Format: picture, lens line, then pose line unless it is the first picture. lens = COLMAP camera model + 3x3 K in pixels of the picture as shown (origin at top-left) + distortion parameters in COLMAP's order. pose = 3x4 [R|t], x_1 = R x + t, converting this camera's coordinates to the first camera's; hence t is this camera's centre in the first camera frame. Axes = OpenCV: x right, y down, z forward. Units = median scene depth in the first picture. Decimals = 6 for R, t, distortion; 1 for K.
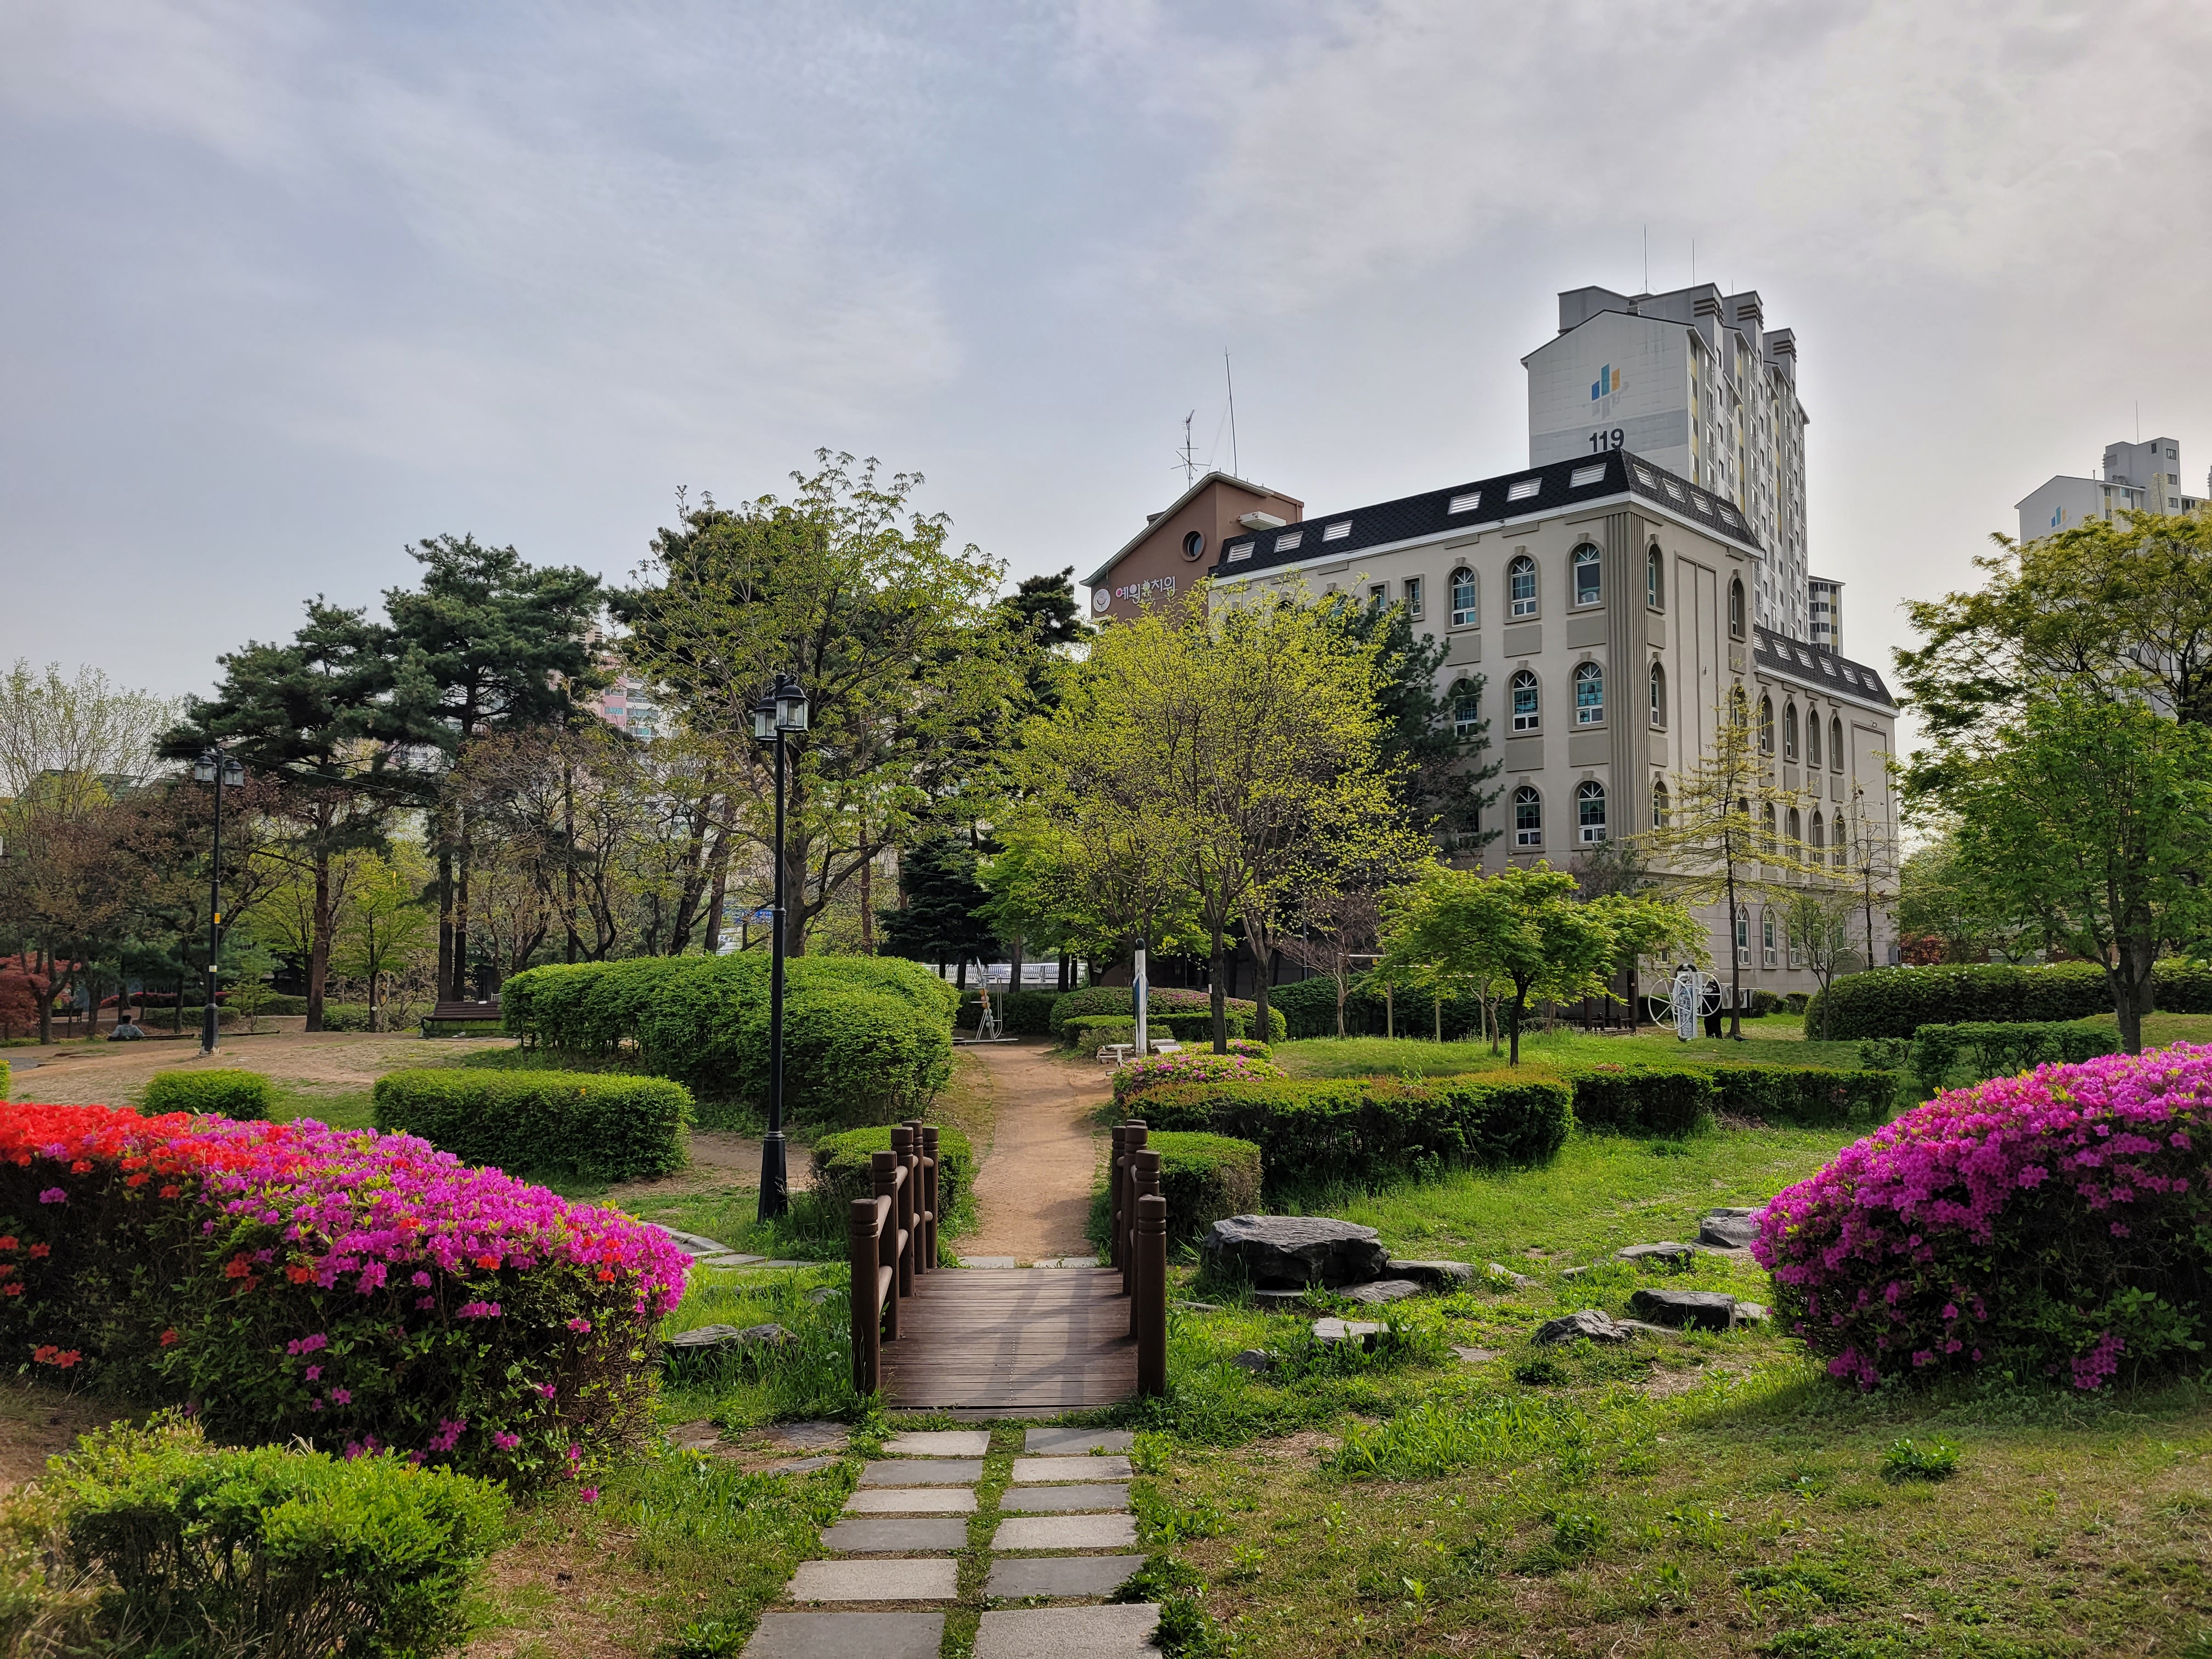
lens RADIAL K [[1676.8, 0, 1102.0], [0, 1676.8, 841.8], [0, 0, 1]] dist [0.043978, -0.018424]
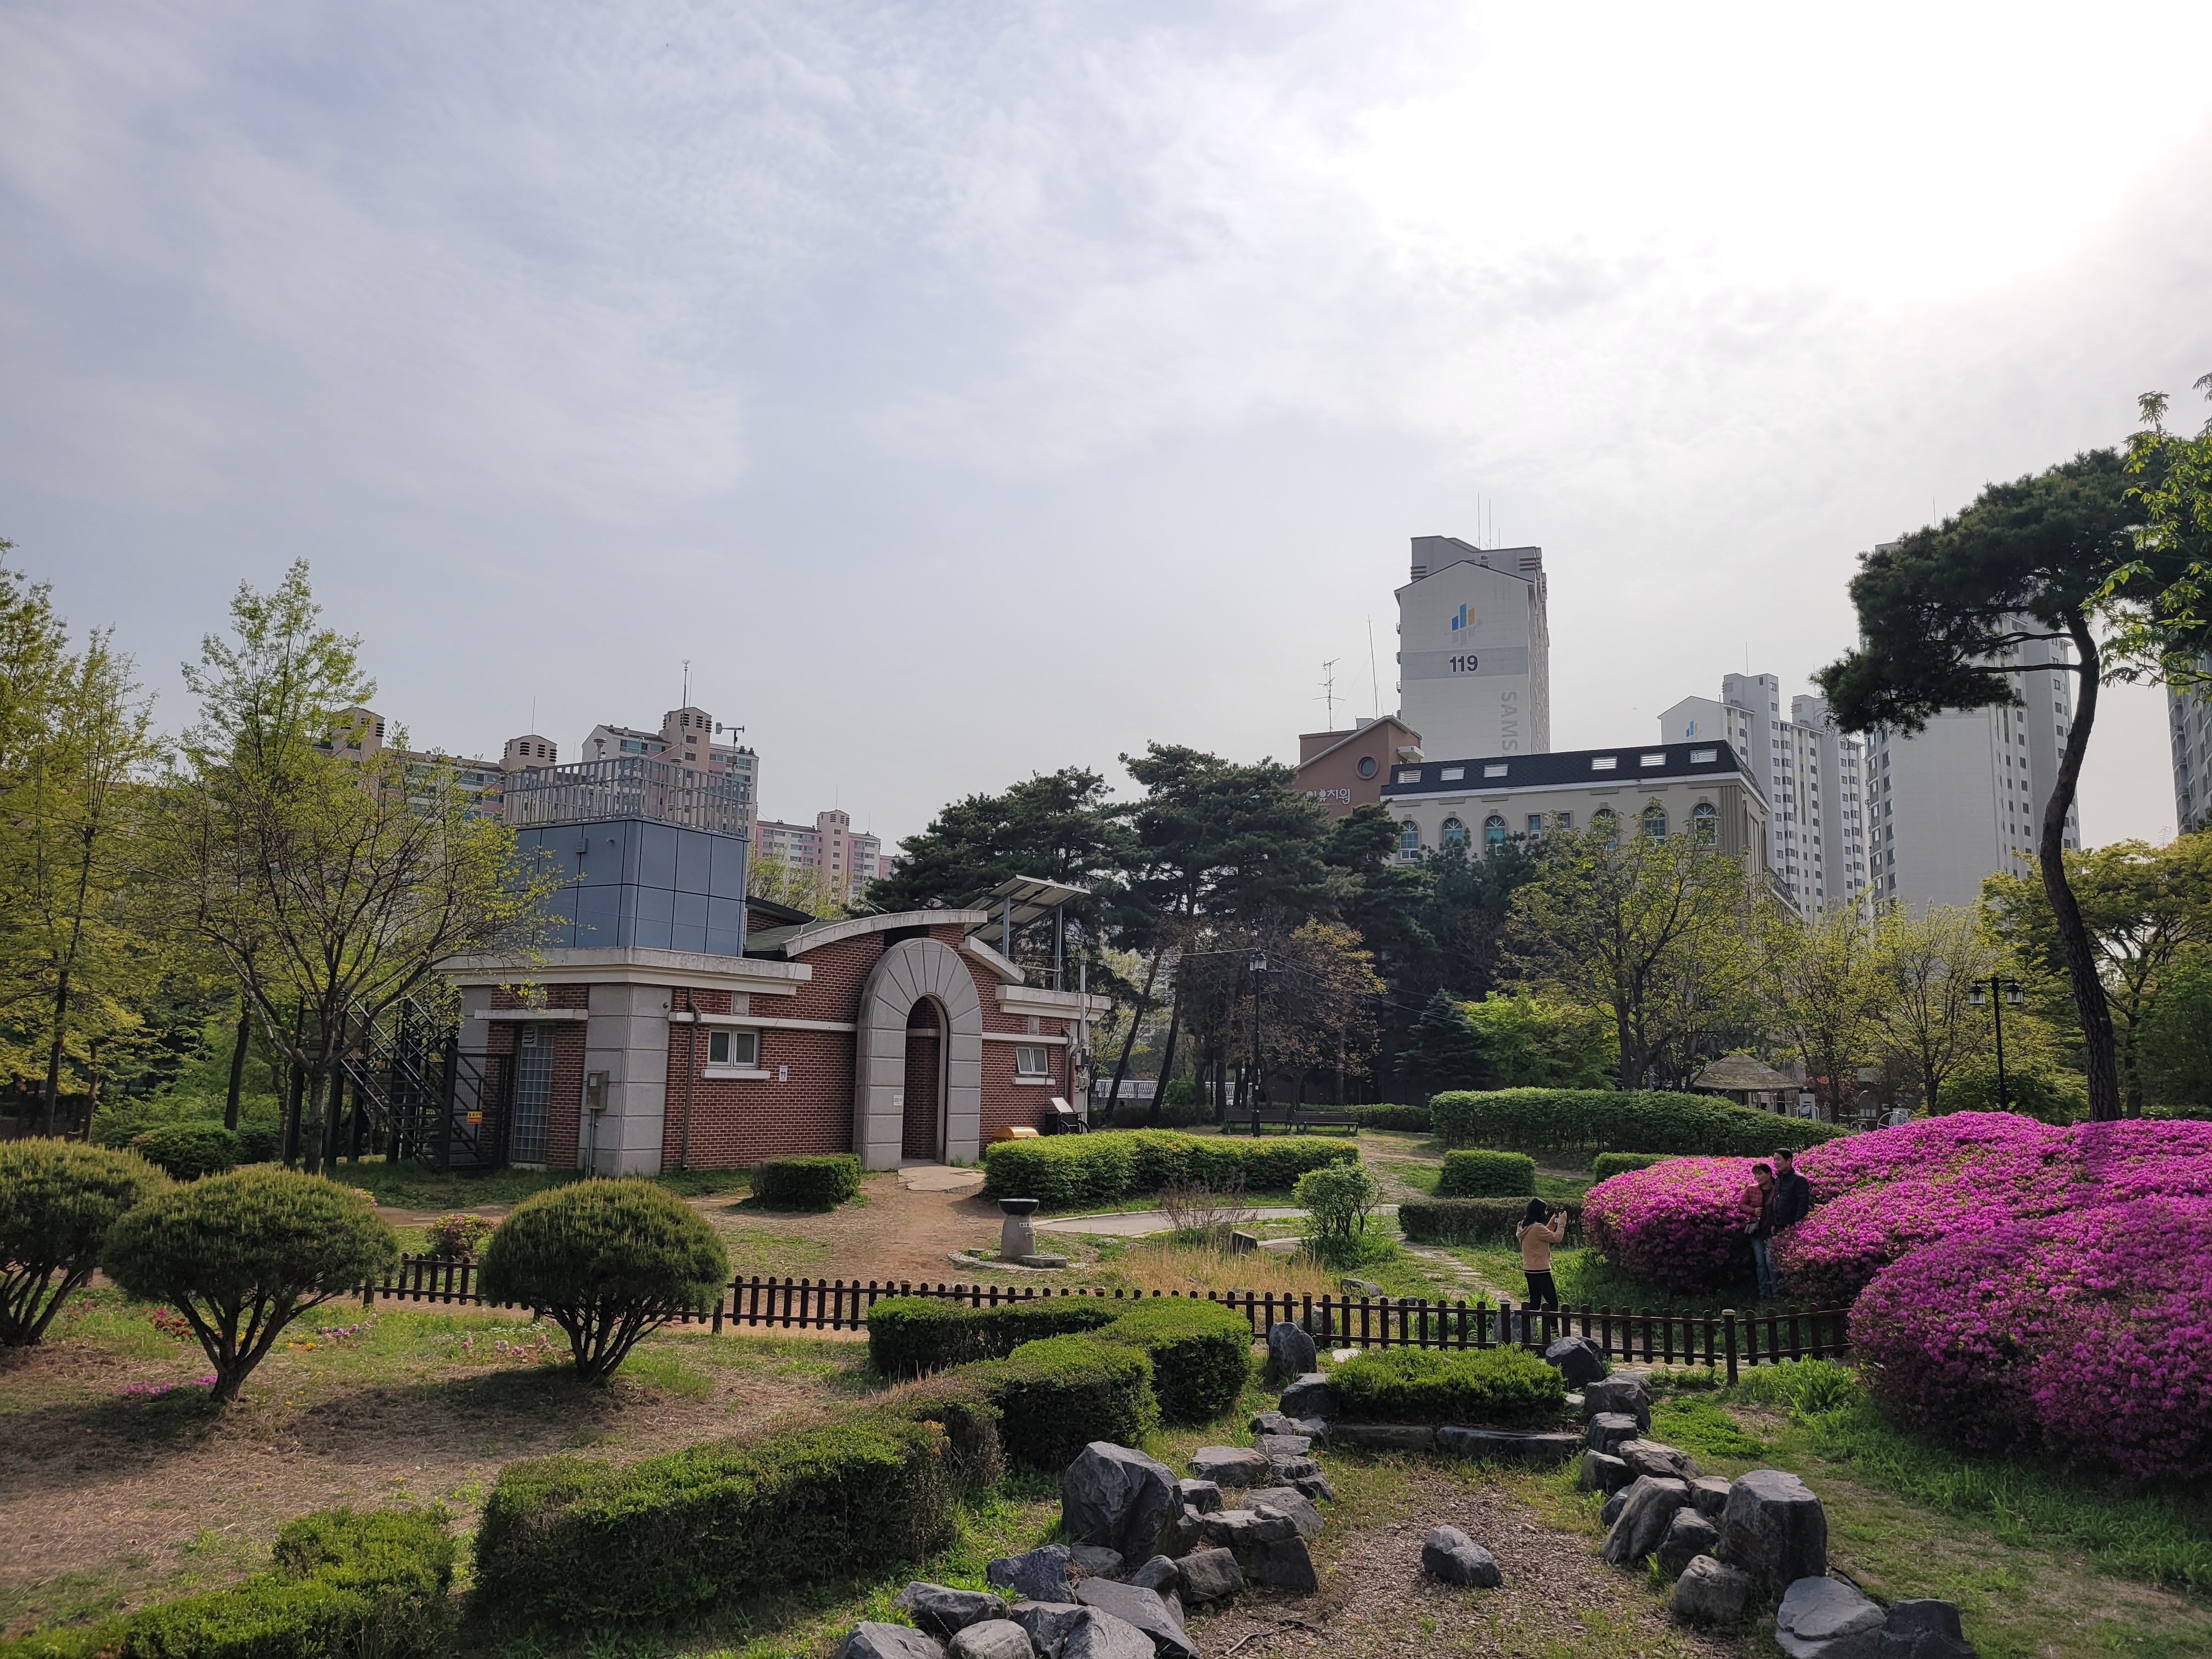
lens RADIAL K [[1676.8, 0, 1105.8], [0, 1676.8, 821.0], [0, 0, 1]] dist [0.043978, -0.018424]
pose [[0.966053, 0.062187, 0.250749, -0.549240], [-0.042913, 0.995739, -0.081619, -0.020621], [-0.254756, 0.068088, 0.964605, -0.254781]]
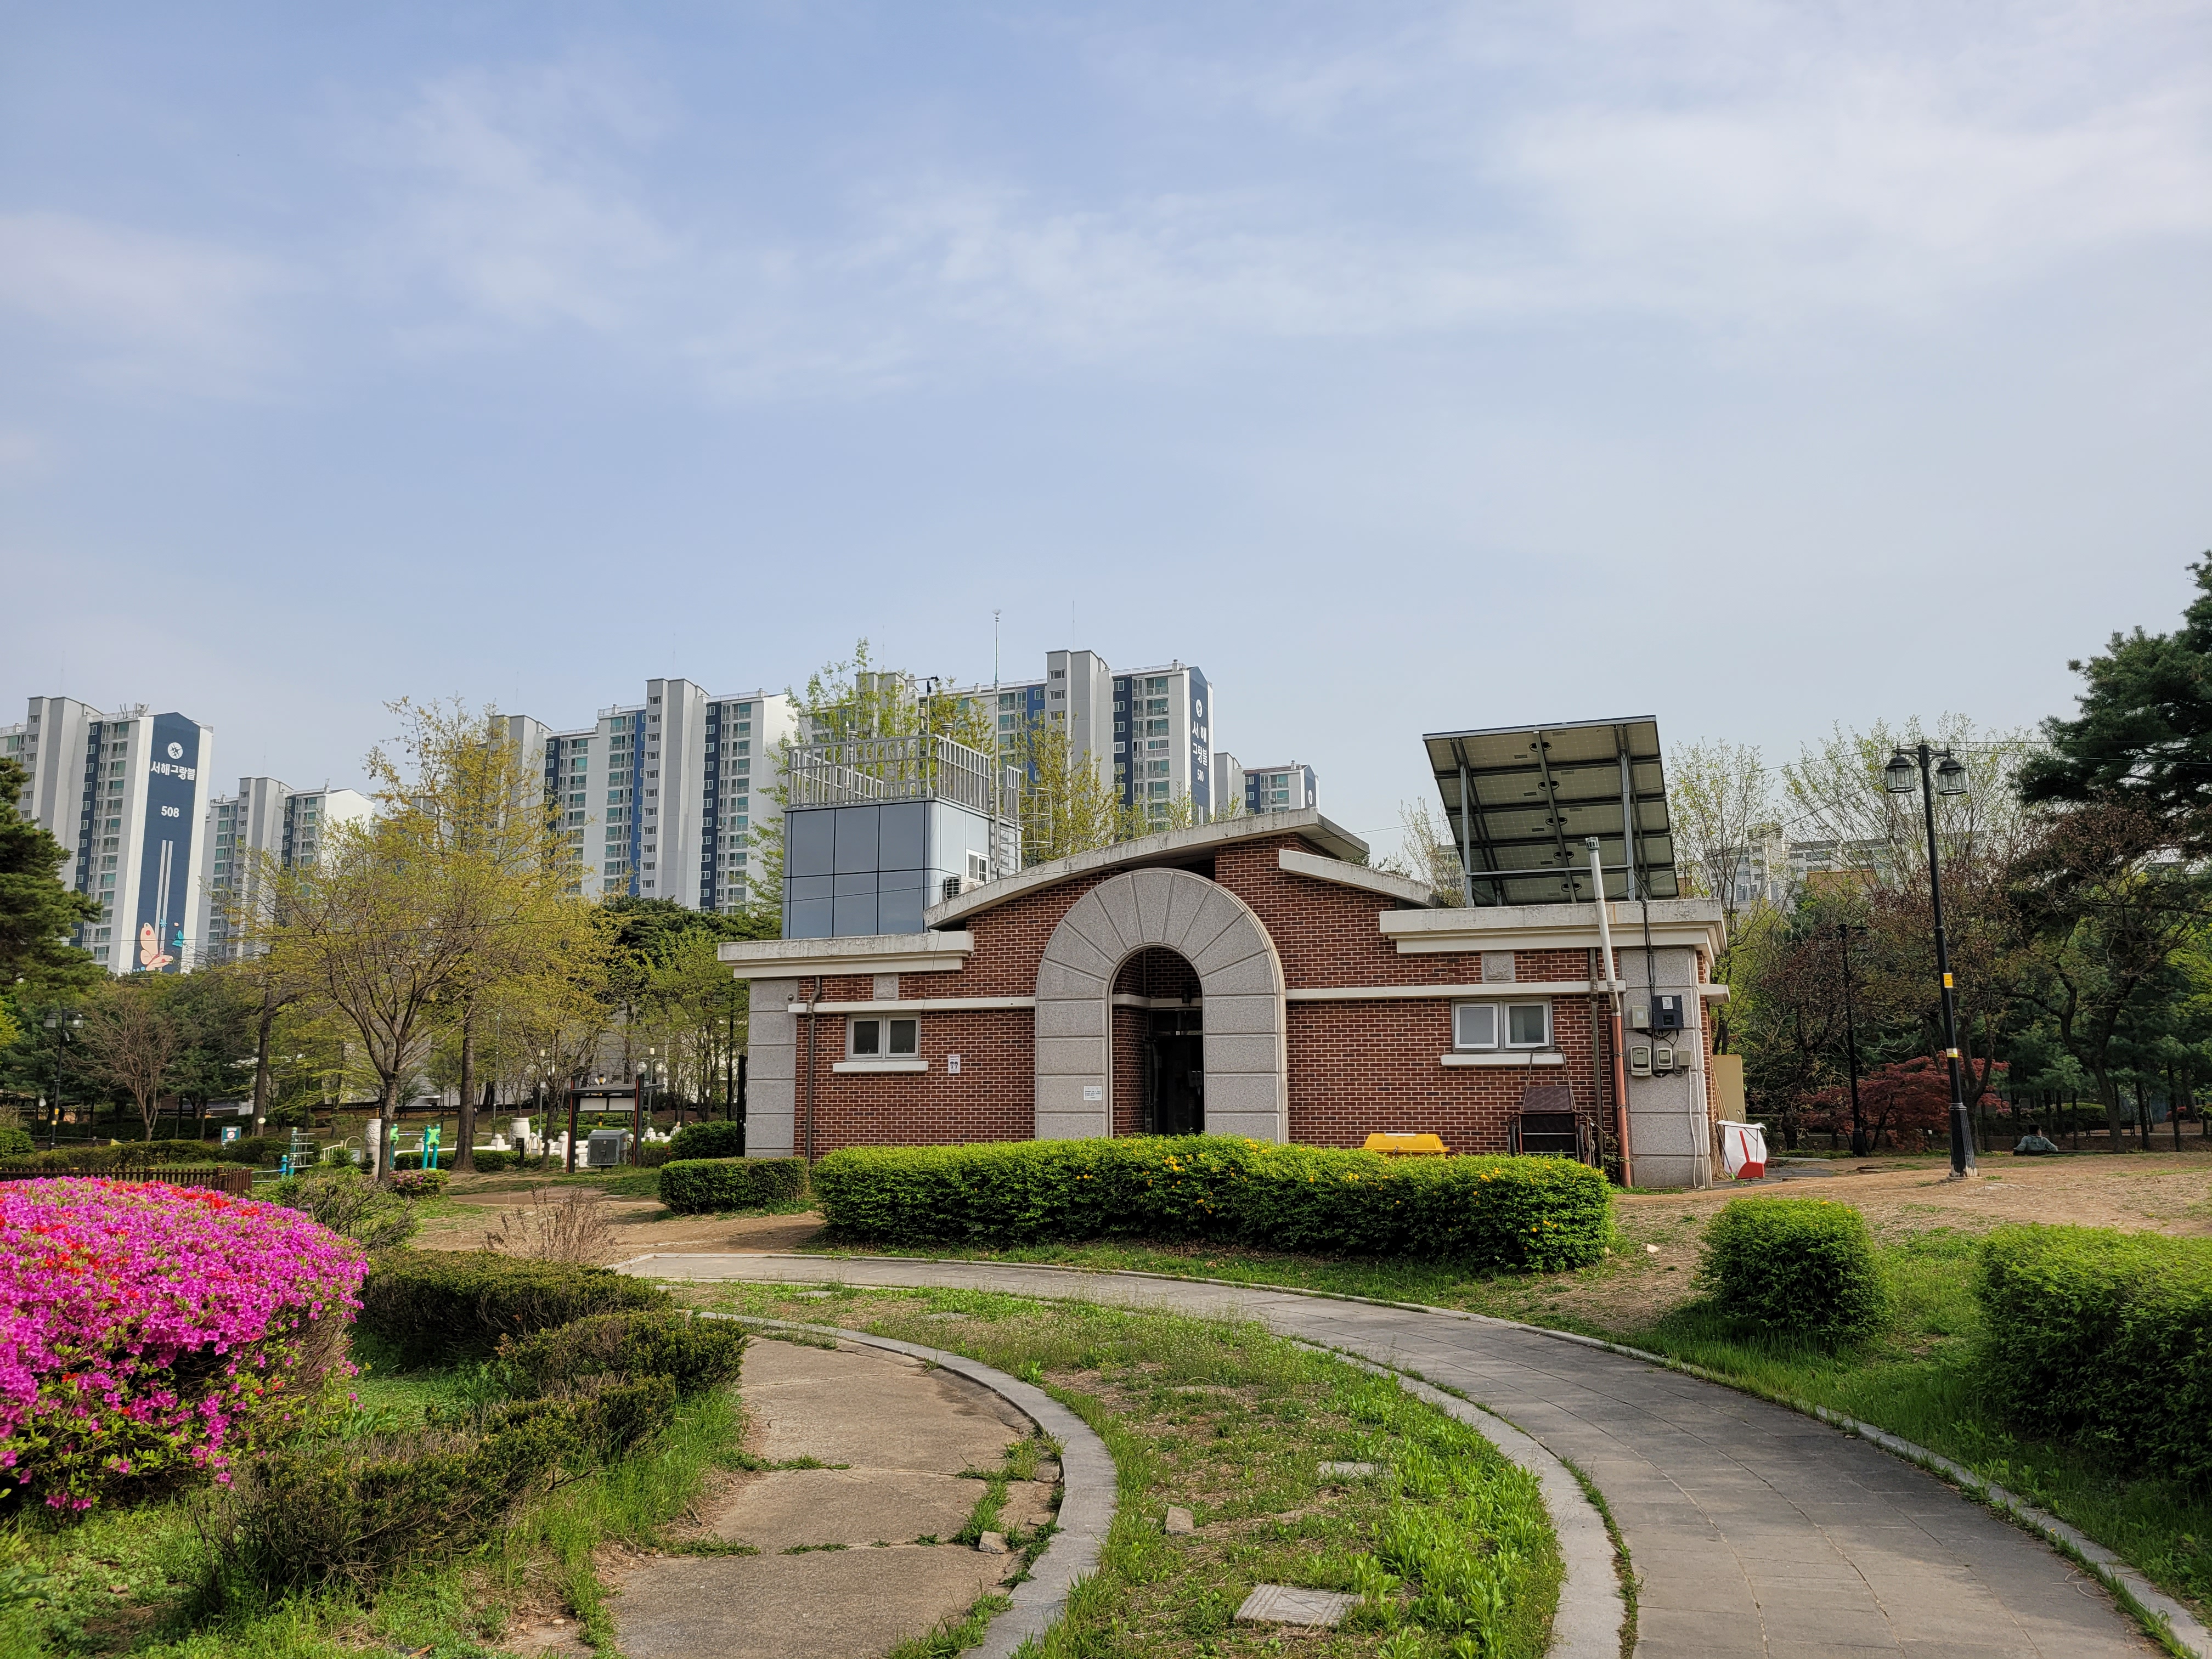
lens RADIAL K [[1676.8, 0, 1105.7], [0, 1676.8, 823.5], [0, 0, 1]] dist [0.043978, -0.018424]
pose [[0.426800, -0.144543, -0.892720, -0.016492], [0.077037, 0.989367, -0.123361, 0.020206], [0.901059, -0.016122, 0.433397, 0.192785]]
